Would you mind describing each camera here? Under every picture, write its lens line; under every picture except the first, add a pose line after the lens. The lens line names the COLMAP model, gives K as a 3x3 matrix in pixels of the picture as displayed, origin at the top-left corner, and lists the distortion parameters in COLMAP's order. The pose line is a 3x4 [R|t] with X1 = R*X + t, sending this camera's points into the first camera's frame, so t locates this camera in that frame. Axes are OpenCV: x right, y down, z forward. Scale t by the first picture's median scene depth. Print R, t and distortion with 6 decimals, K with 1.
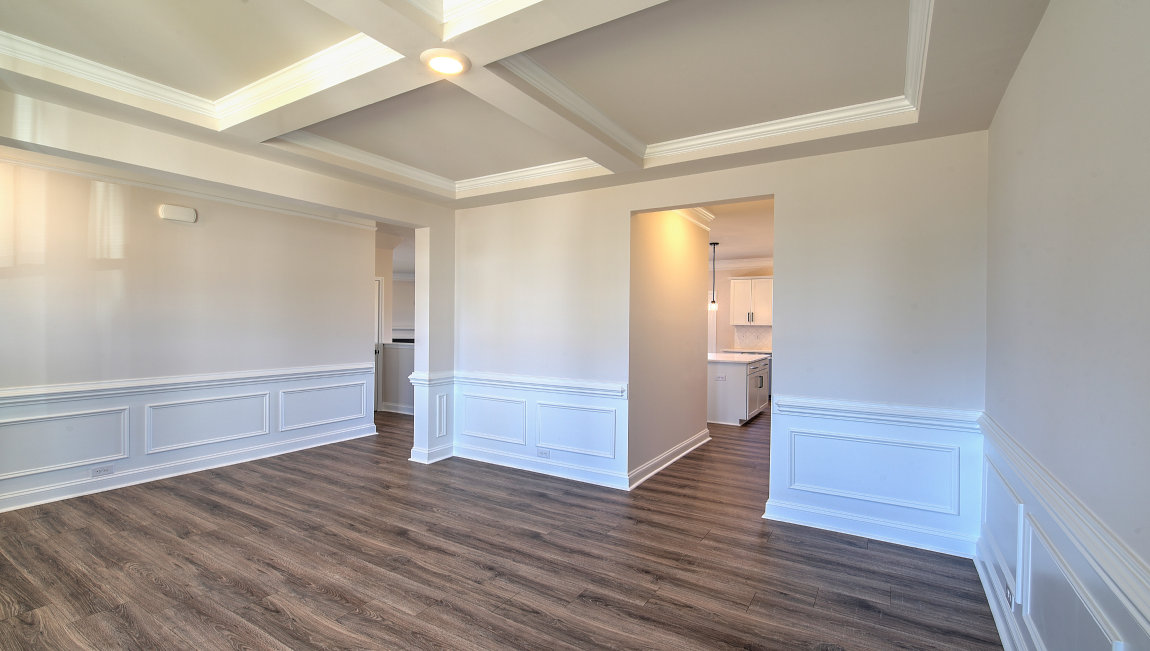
lens RADIAL K [[506.6, 0, 575.0], [0, 506.6, 325.5], [0, 0, 1]] dist [-0.000099, -0.002898]
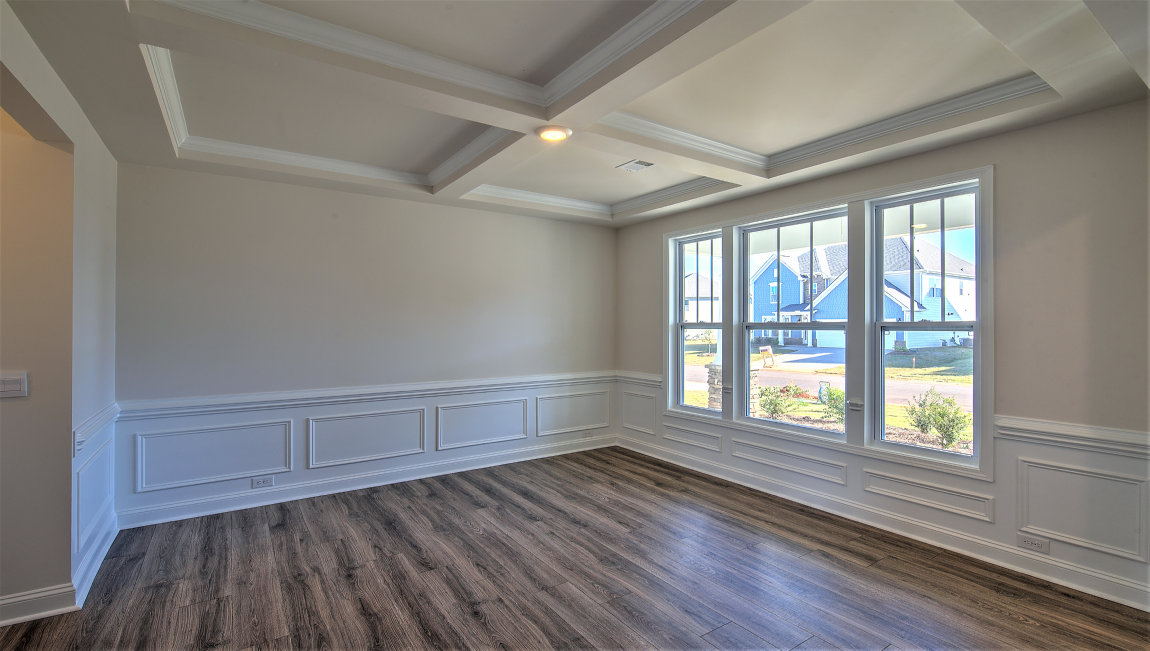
lens RADIAL K [[506.6, 0, 575.0], [0, 506.6, 325.5], [0, 0, 1]] dist [-0.000099, -0.002898]
pose [[-0.912537, -0.009610, 0.408881, -0.707825], [-0.005920, 0.999930, 0.010289, -0.028391], [-0.408951, 0.006968, -0.912530, 1.810106]]
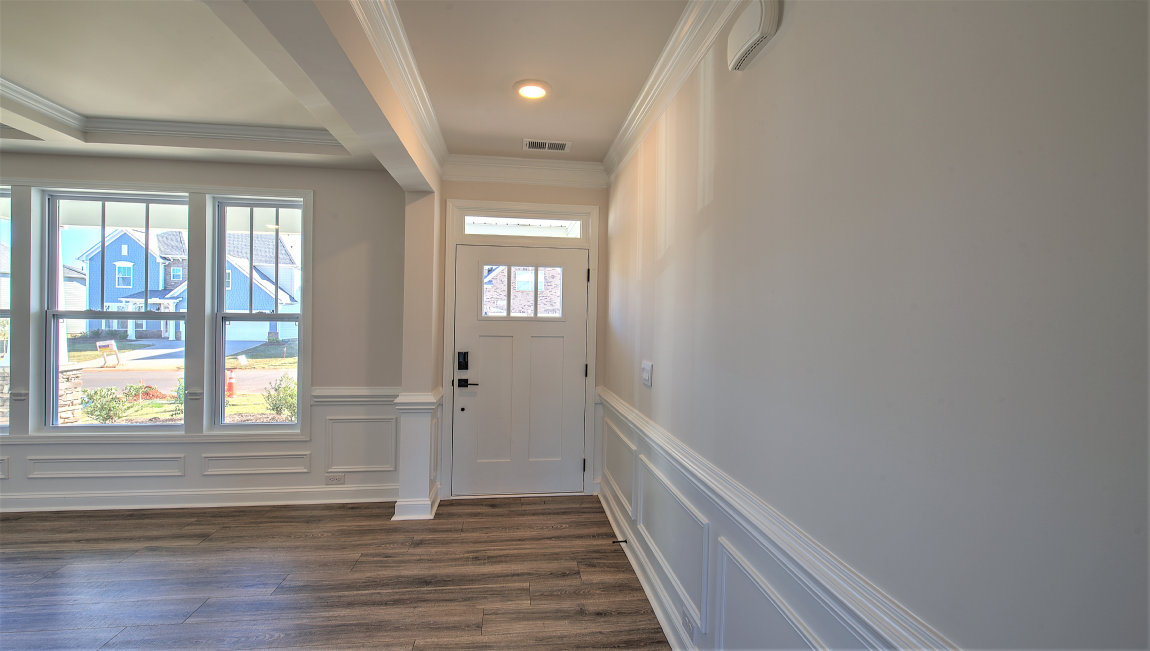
lens RADIAL K [[506.6, 0, 575.0], [0, 506.6, 325.5], [0, 0, 1]] dist [-0.000099, -0.002898]
pose [[-0.775512, -0.014281, -0.631172, -0.763009], [-0.025027, 0.999654, 0.008131, -0.029359], [0.630837, 0.022102, -0.775601, 1.959286]]
